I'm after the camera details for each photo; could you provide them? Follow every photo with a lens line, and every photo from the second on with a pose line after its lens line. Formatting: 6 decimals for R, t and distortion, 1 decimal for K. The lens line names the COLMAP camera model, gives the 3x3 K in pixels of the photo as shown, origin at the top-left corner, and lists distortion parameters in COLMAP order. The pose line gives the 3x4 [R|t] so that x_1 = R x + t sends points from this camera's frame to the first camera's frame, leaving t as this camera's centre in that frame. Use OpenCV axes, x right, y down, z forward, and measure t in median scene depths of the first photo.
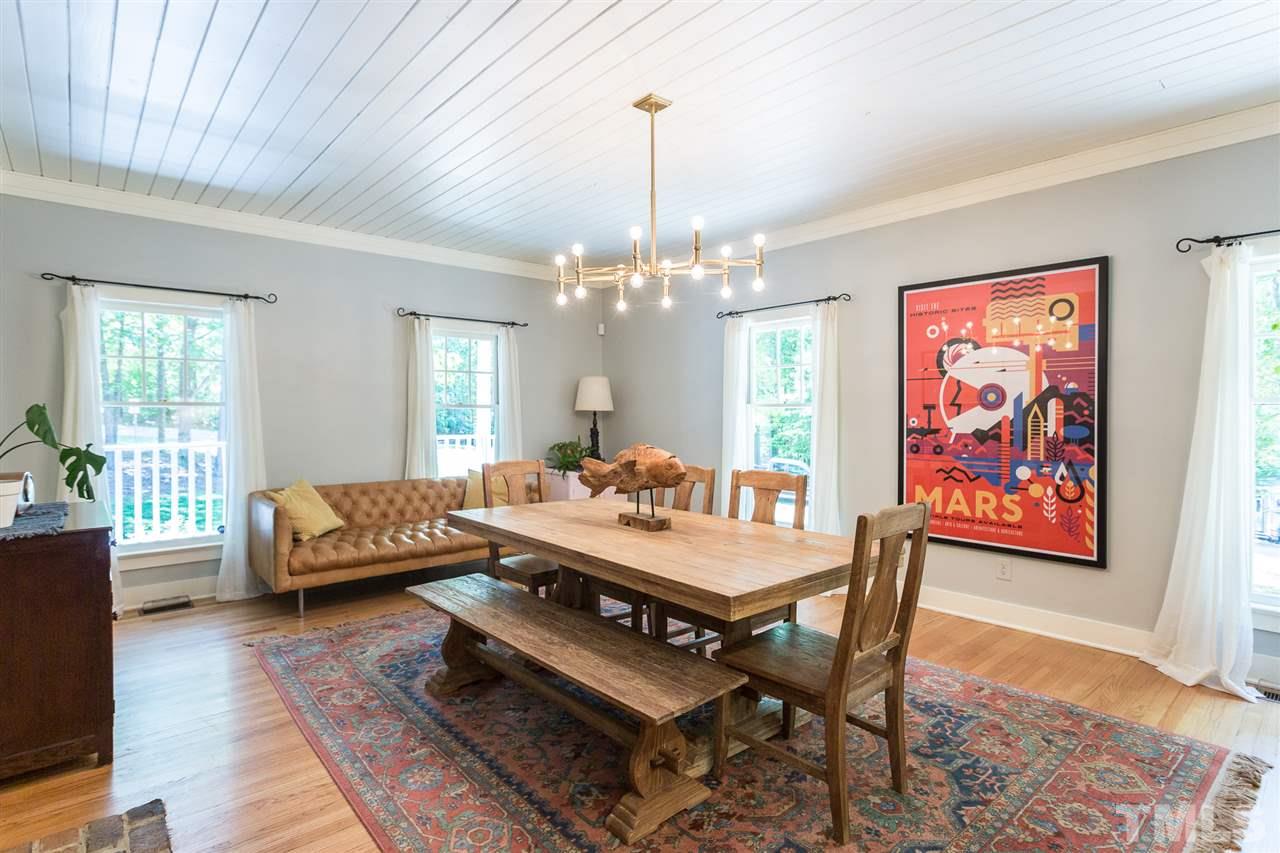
lens RADIAL K [[644.7, 0, 630.1], [0, 644.7, 409.4], [0, 0, 1]] dist [-0.001532, -0.000945]
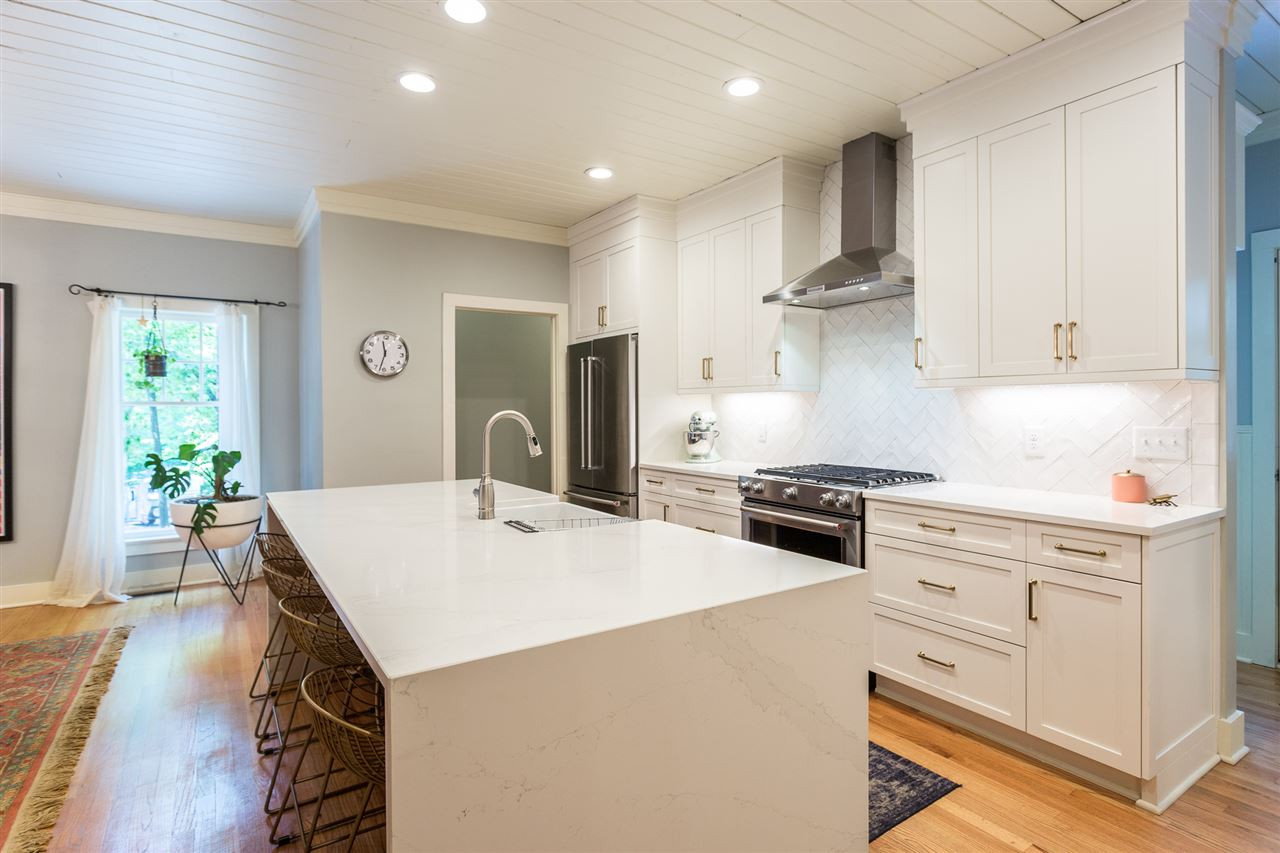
lens RADIAL K [[644.7, 0, 630.1], [0, 644.7, 409.4], [0, 0, 1]] dist [-0.001532, -0.000945]
pose [[0.138297, -0.006347, 0.990371, -0.343964], [0.007338, 0.999959, 0.005384, 0.003073], [-0.990364, 0.006522, 0.138337, -0.369419]]
